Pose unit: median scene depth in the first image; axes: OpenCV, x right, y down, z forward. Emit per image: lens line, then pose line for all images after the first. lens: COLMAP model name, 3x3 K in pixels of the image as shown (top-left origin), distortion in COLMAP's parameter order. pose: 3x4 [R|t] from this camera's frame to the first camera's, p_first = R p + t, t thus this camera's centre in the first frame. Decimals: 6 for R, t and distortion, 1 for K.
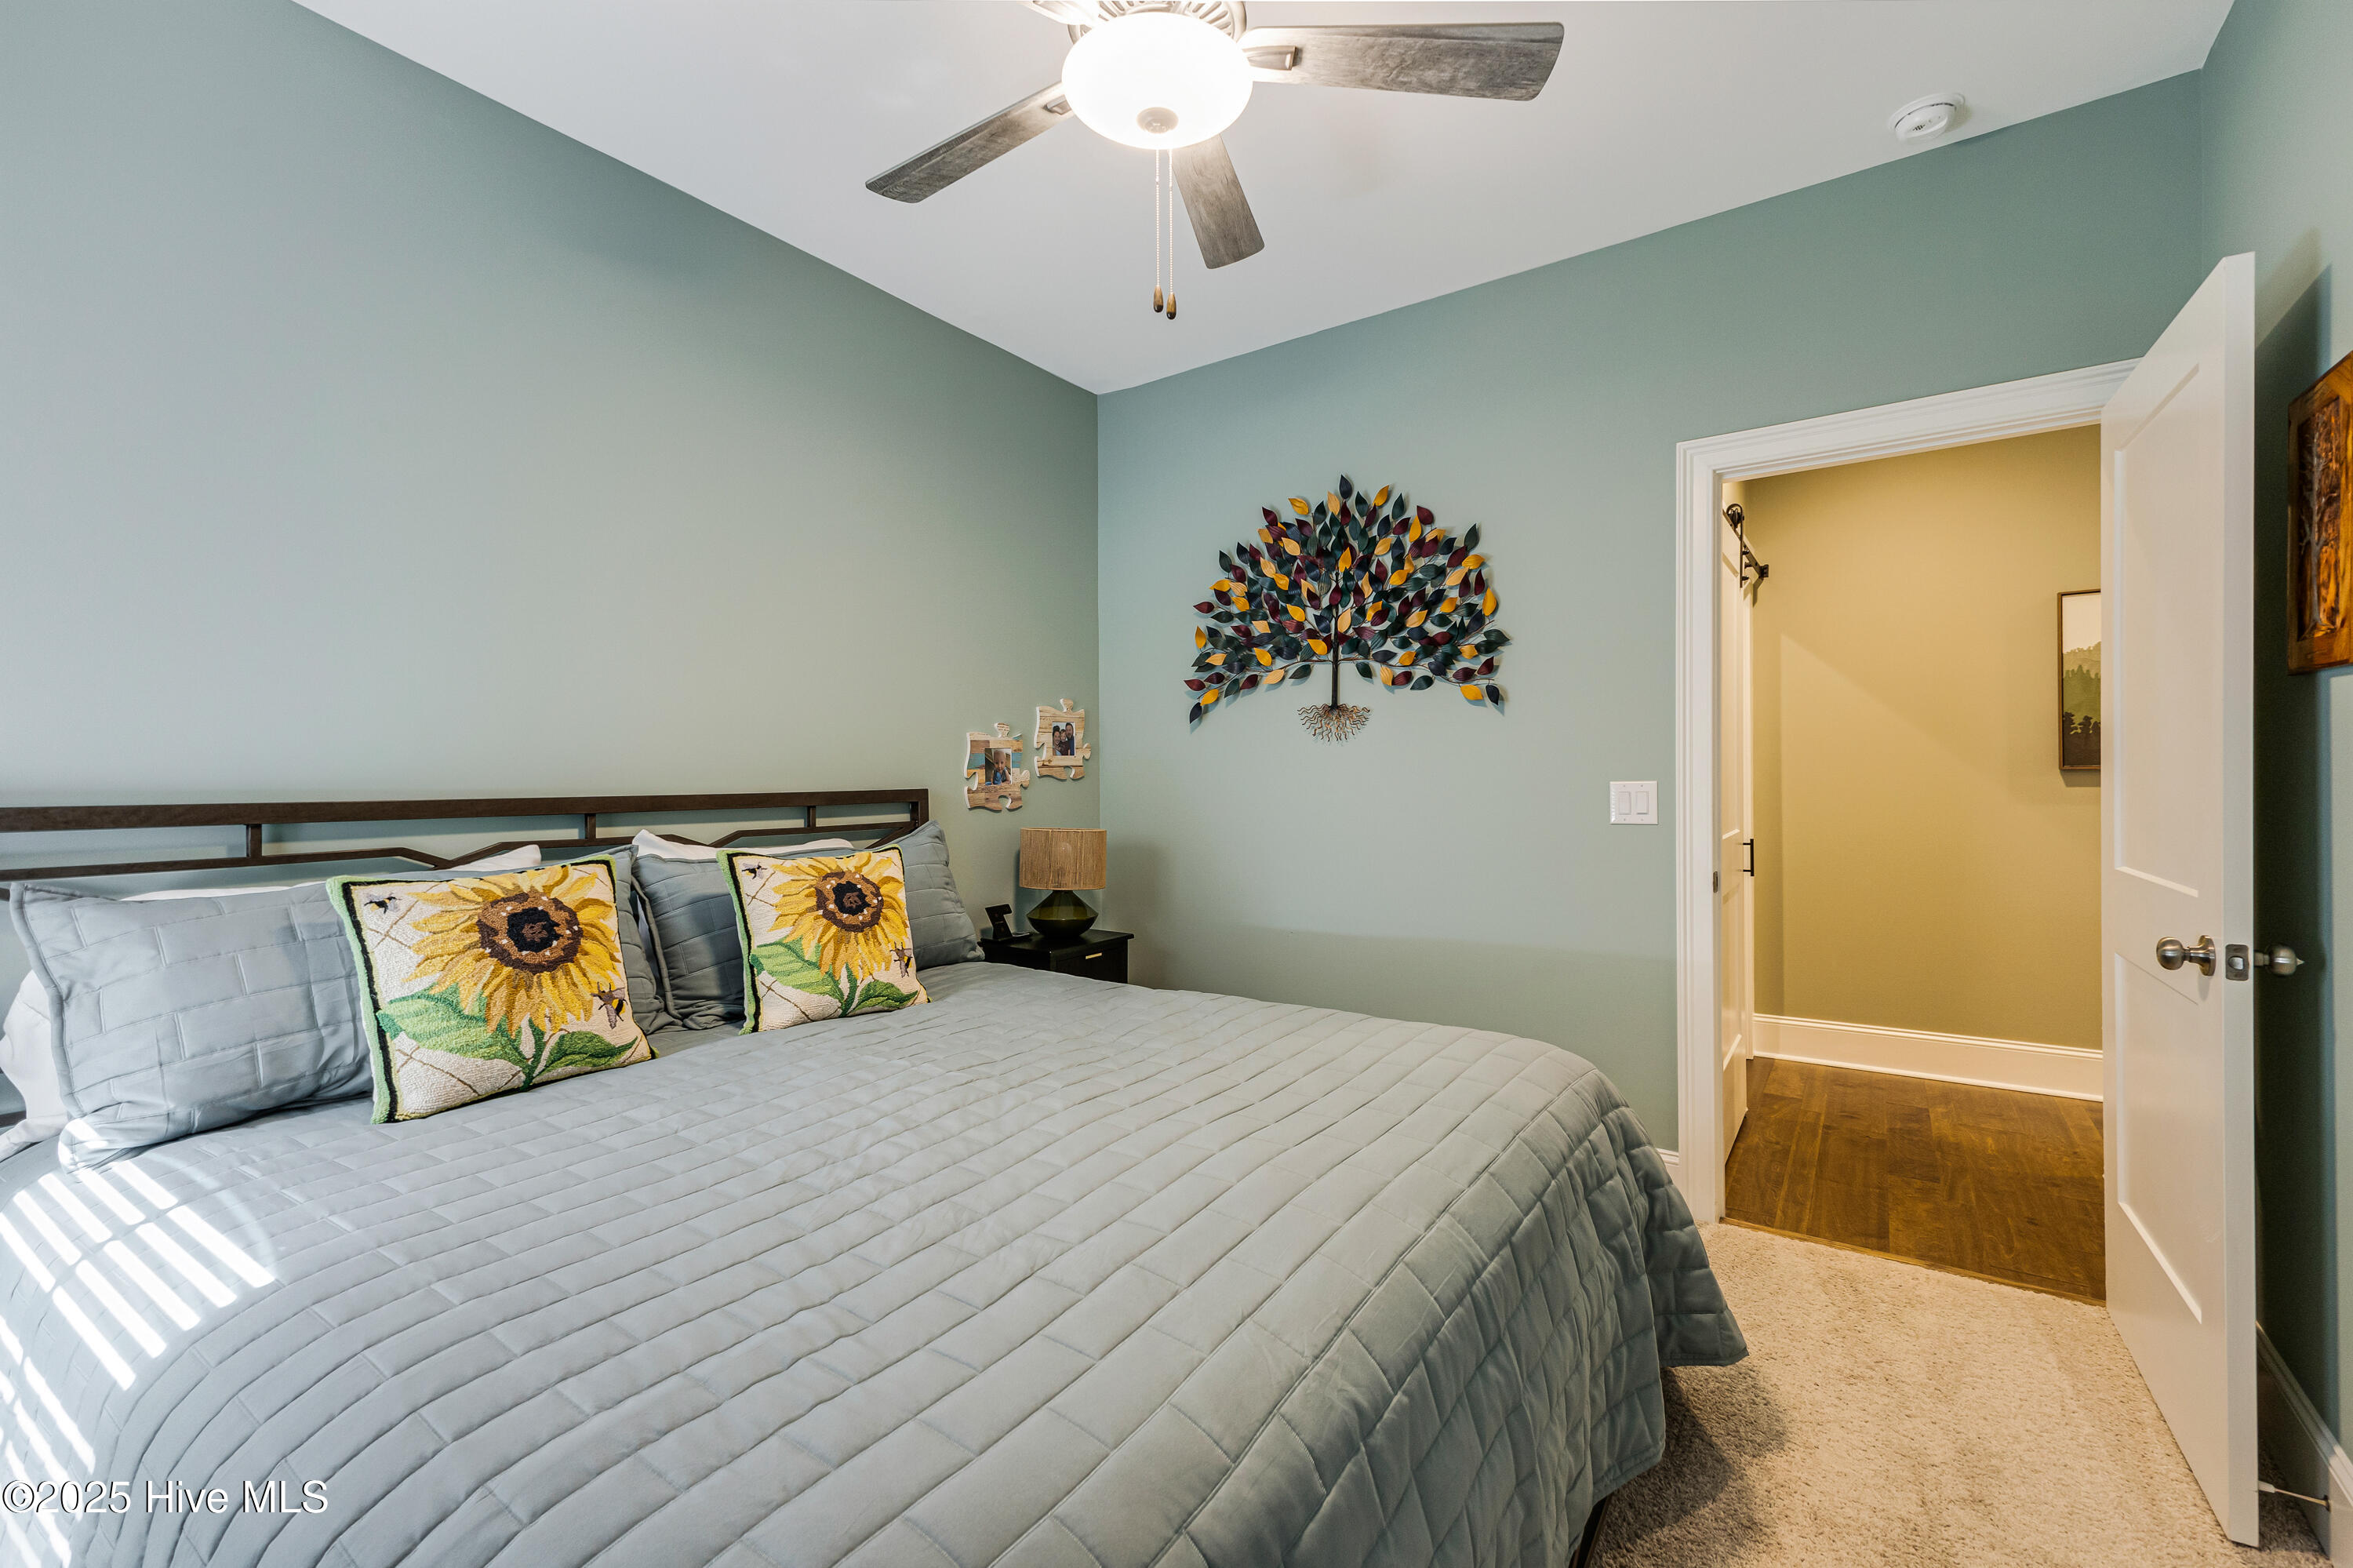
lens RADIAL K [[1015.9, 0, 1175.2], [0, 1015.9, 791.4], [0, 0, 1]] dist [0.001478, 0.000033]
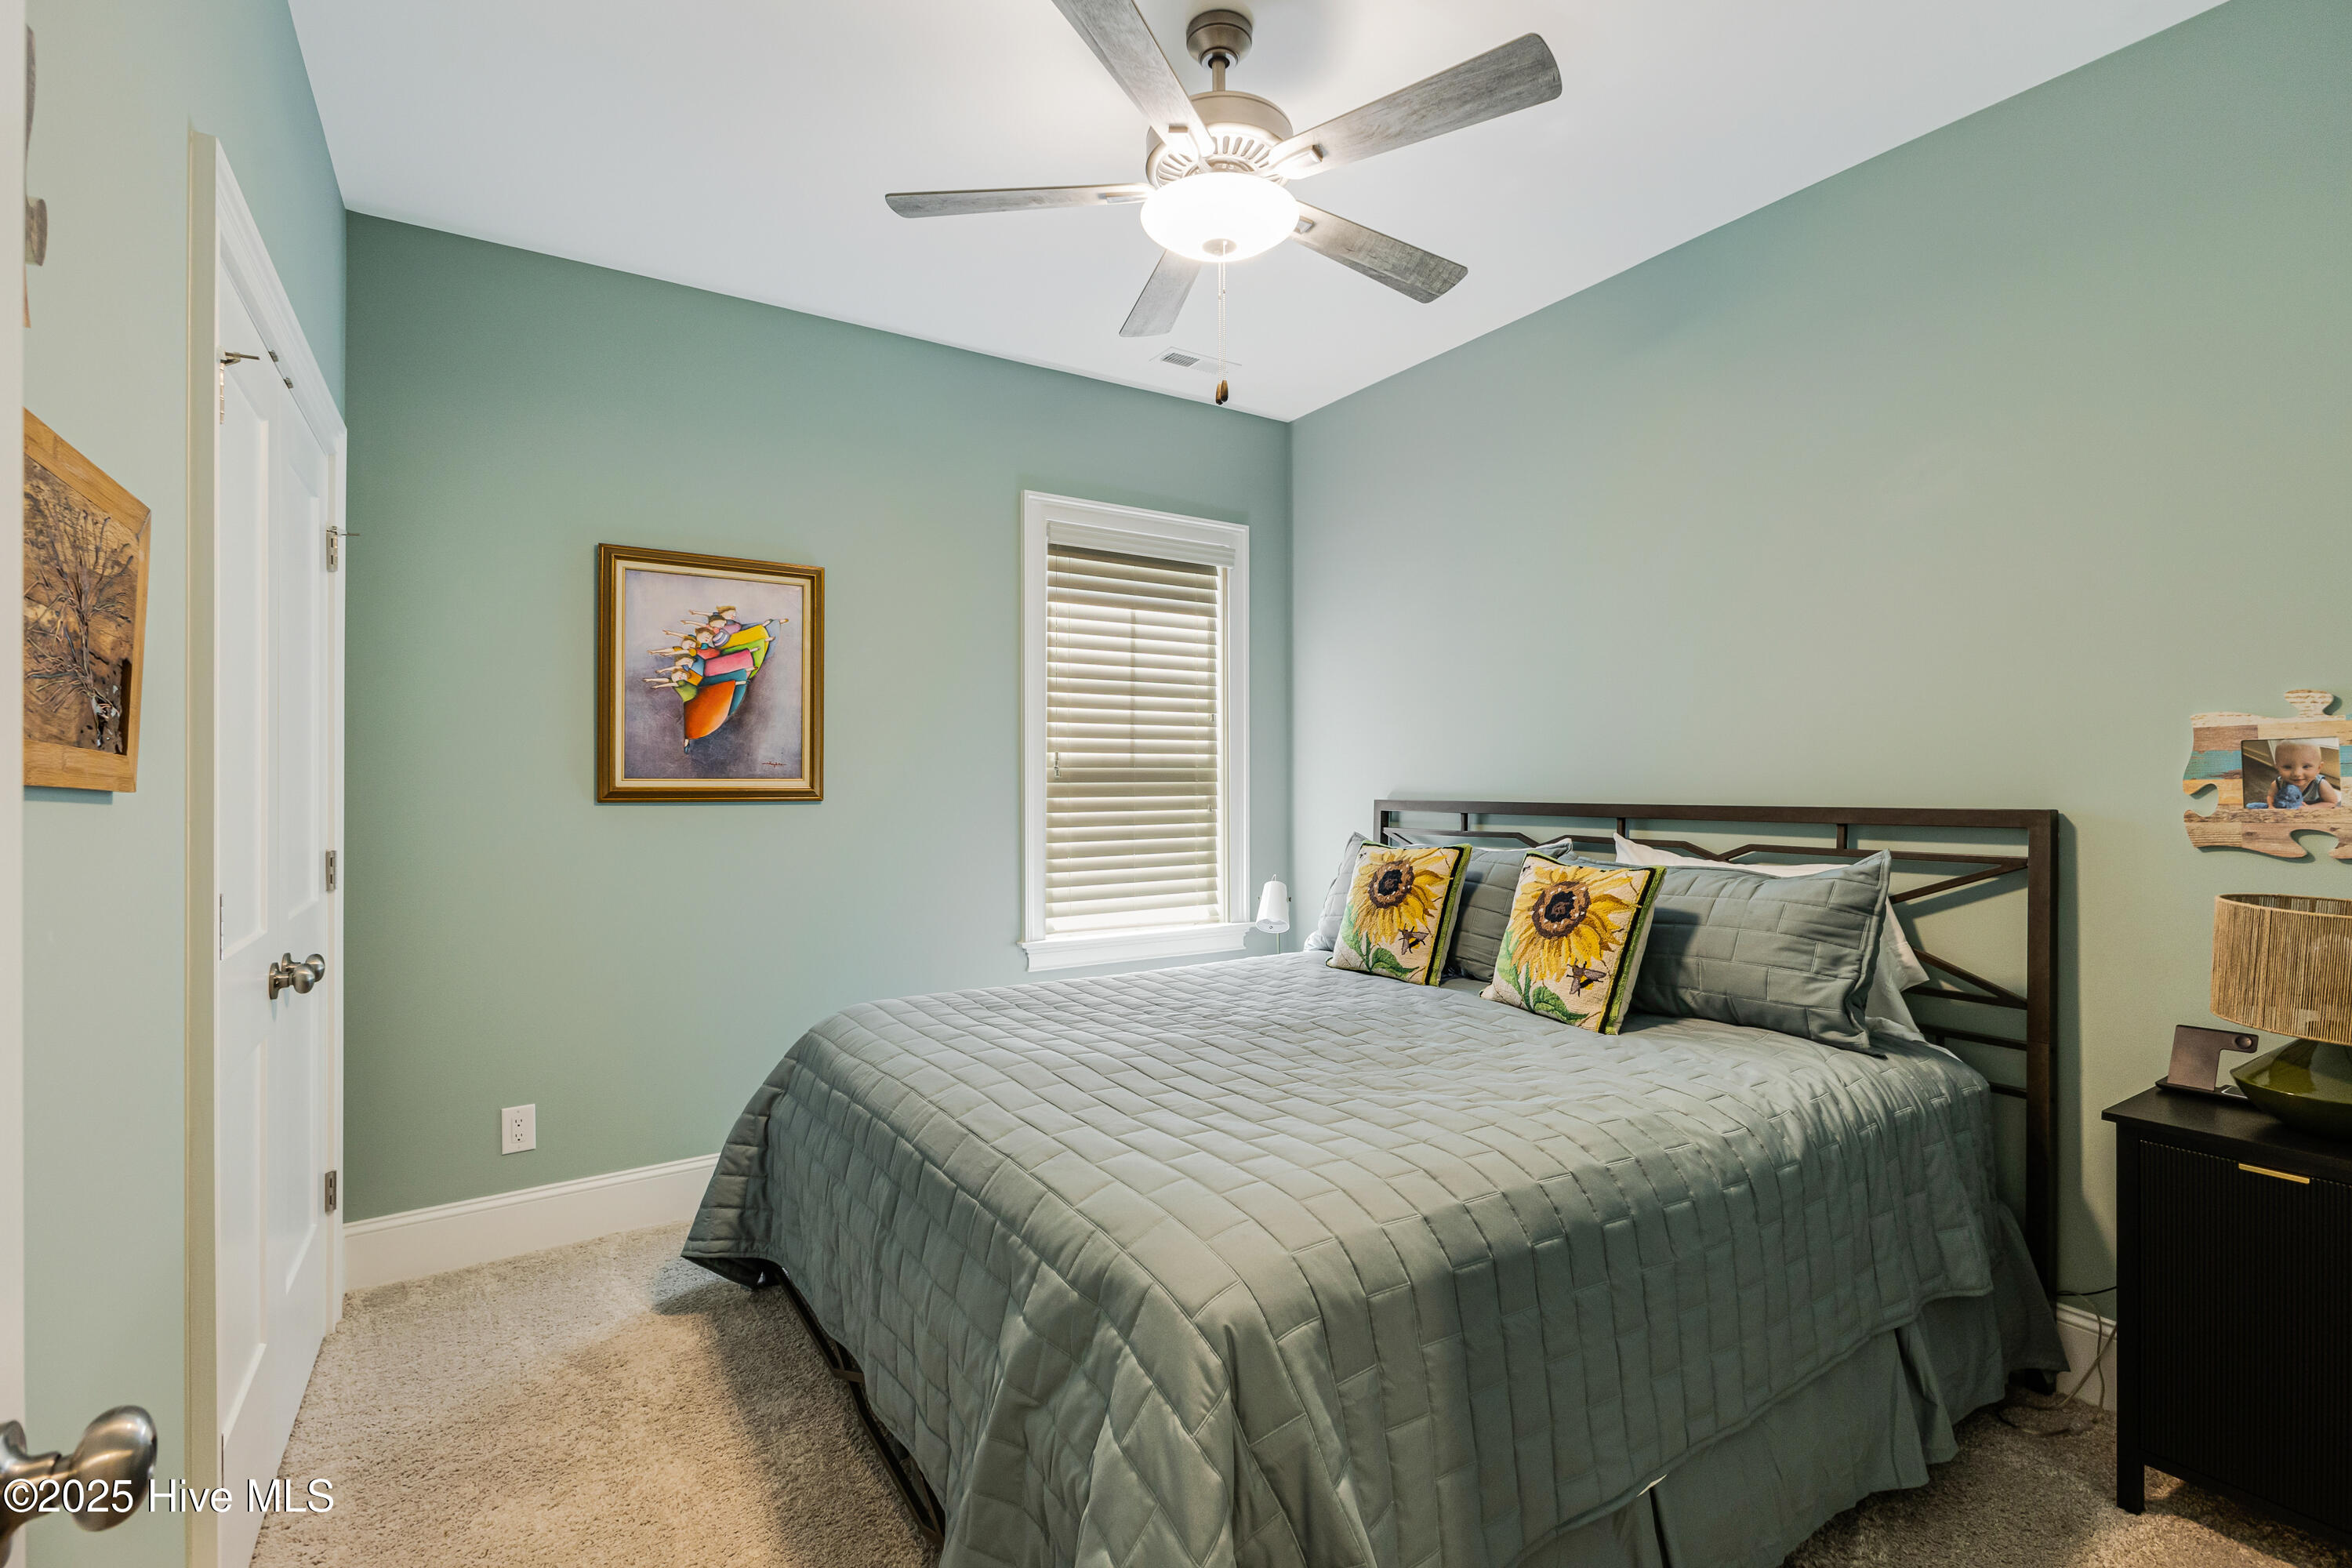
lens RADIAL K [[1056.3, 0, 1177.2], [0, 1056.3, 772.2], [0, 0, 1]] dist [-0.001544, -0.000044]
pose [[-0.391155, 0.000374, -0.920325, 0.855811], [-0.006842, 0.999971, 0.003315, -0.036262], [0.920299, 0.007593, -0.391141, 1.076574]]
